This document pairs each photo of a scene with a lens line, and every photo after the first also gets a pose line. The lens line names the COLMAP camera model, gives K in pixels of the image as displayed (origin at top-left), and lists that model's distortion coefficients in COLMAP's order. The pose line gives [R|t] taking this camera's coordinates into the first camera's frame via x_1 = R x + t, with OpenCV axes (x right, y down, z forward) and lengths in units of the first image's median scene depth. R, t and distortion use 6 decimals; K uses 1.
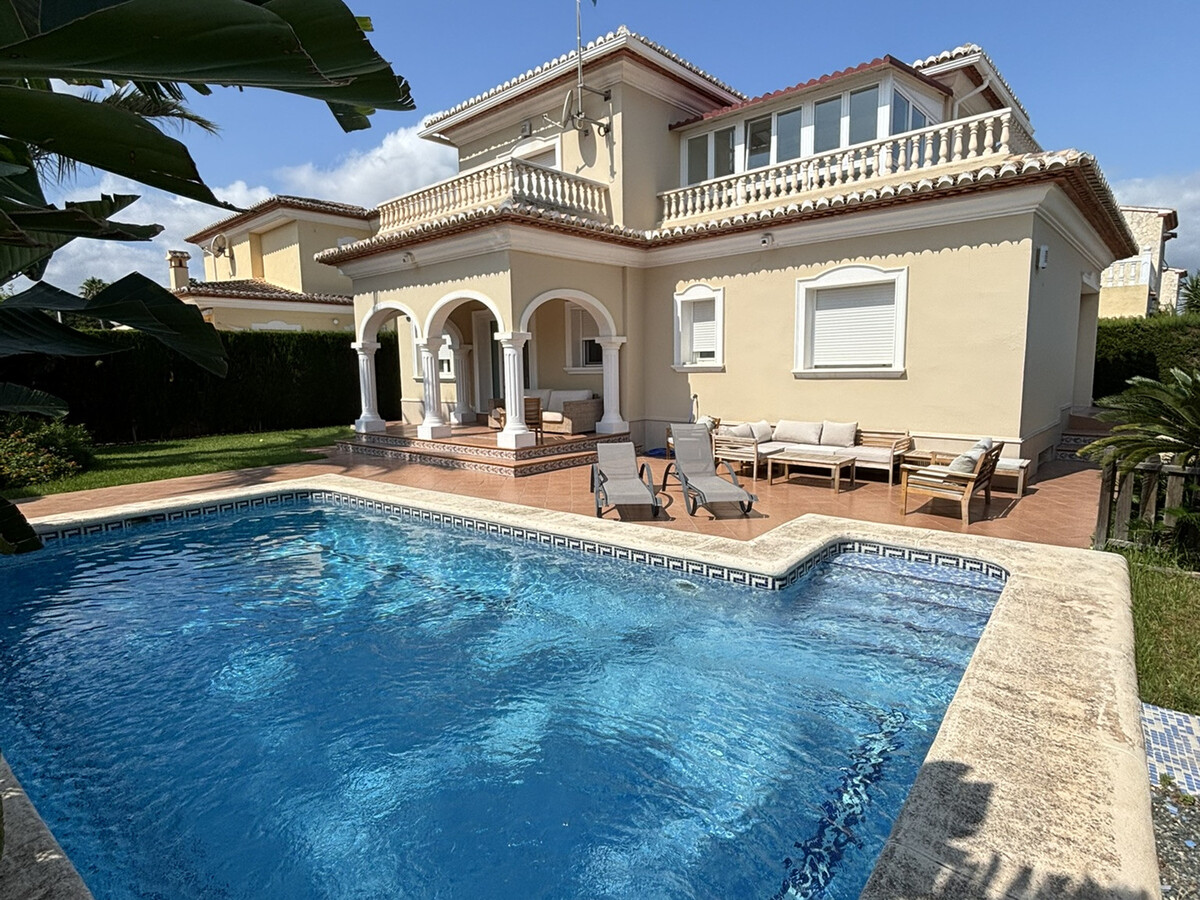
lens RADIAL K [[643.5, 0, 608.7], [0, 643.5, 444.1], [0, 0, 1]] dist [-0.009243, 0.006536]
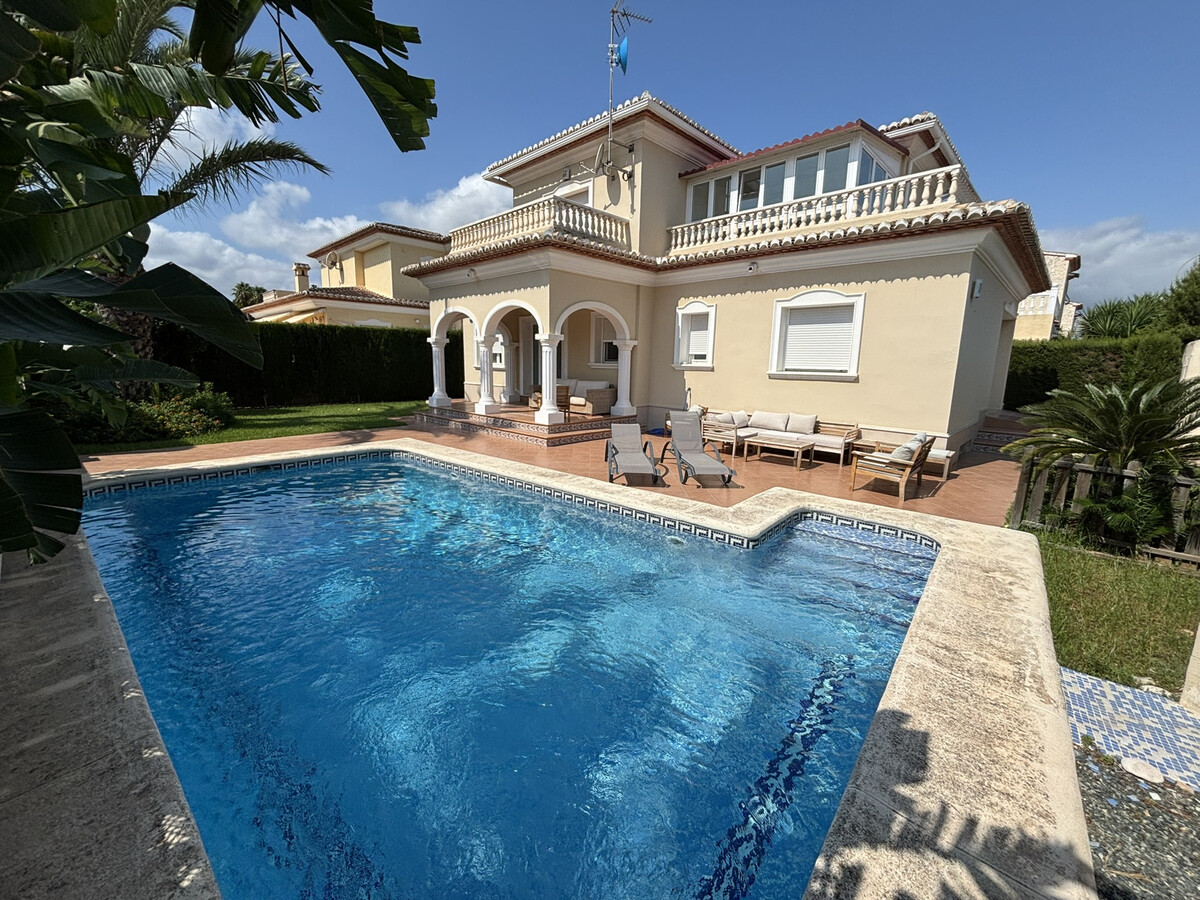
lens RADIAL K [[485.1, 0, 601.7], [0, 485.1, 441.5], [0, 0, 1]] dist [-0.006083, 0.002810]
pose [[0.998440, 0.043367, -0.035156, -0.002102], [-0.041867, 0.998226, 0.042338, -0.005108], [0.036930, -0.040800, 0.998485, 0.026545]]
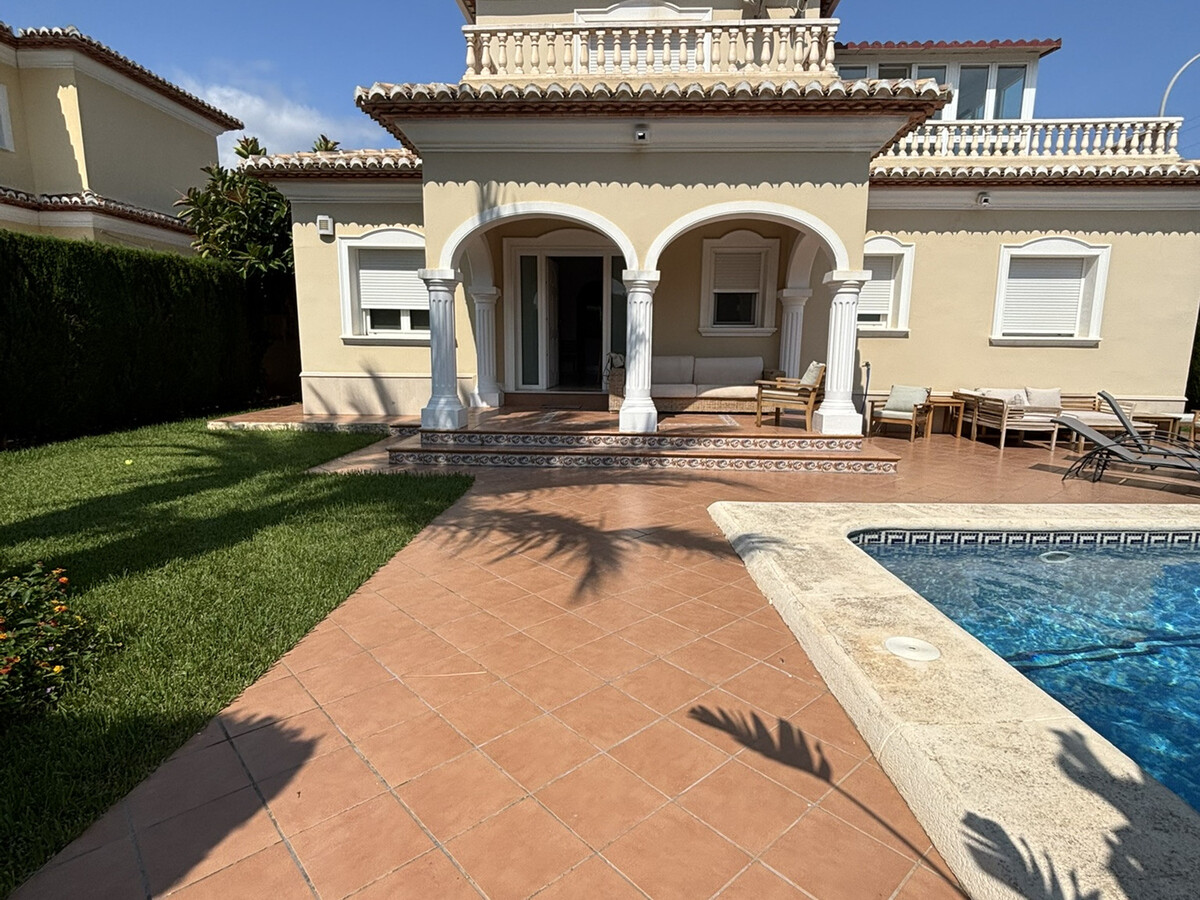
lens RADIAL K [[643.5, 0, 599.7], [0, 643.5, 444.4], [0, 0, 1]] dist [-0.009243, 0.006536]
pose [[0.779788, -0.076451, 0.621358, -0.906939], [0.053762, 0.997027, 0.055204, -0.042213], [-0.623731, -0.009642, 0.781579, 0.673165]]
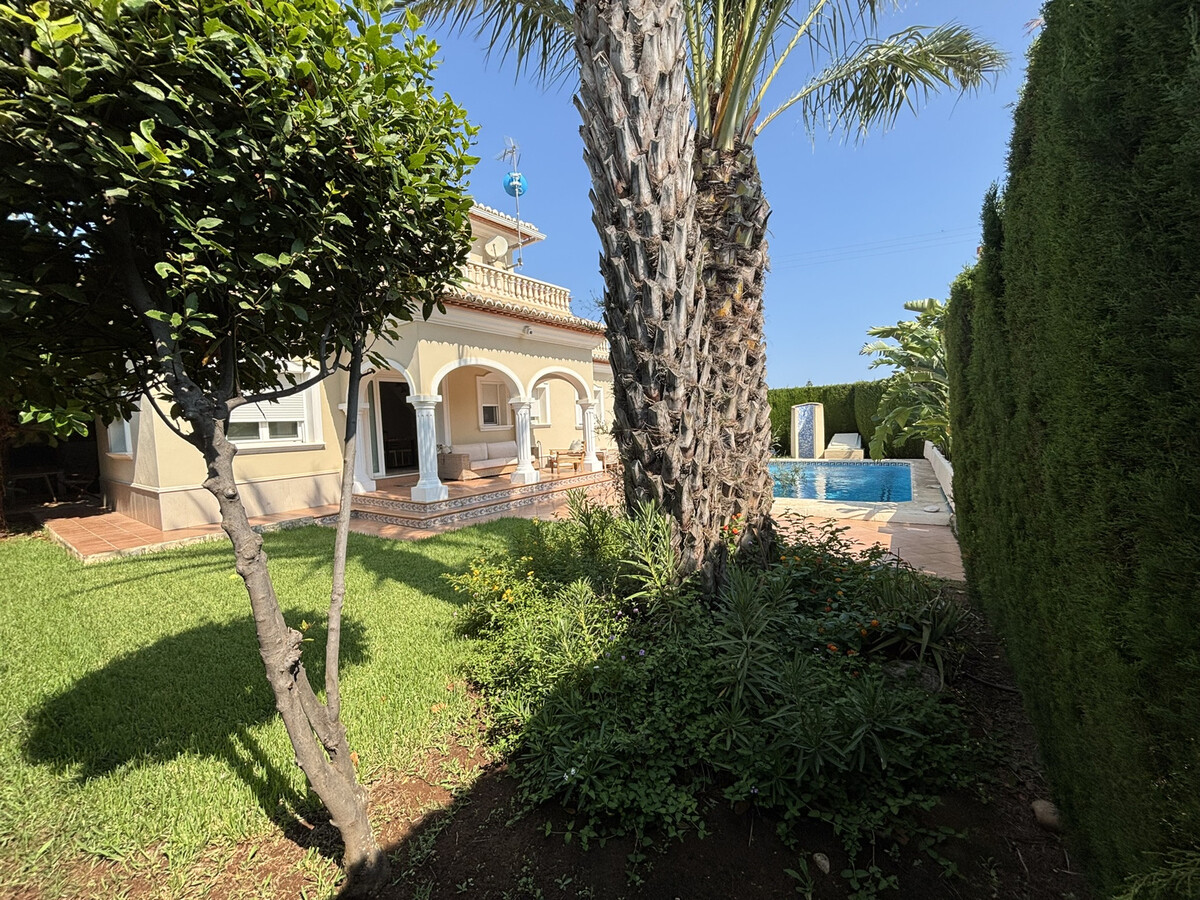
lens RADIAL K [[488.7, 0, 602.0], [0, 488.7, 452.3], [0, 0, 1]] dist [0.010765, -0.000126]
pose [[-0.097647, -0.039880, 0.994422, -1.516049], [0.165607, 0.984615, 0.055748, -0.115805], [-0.981346, 0.170127, -0.089541, 1.202002]]
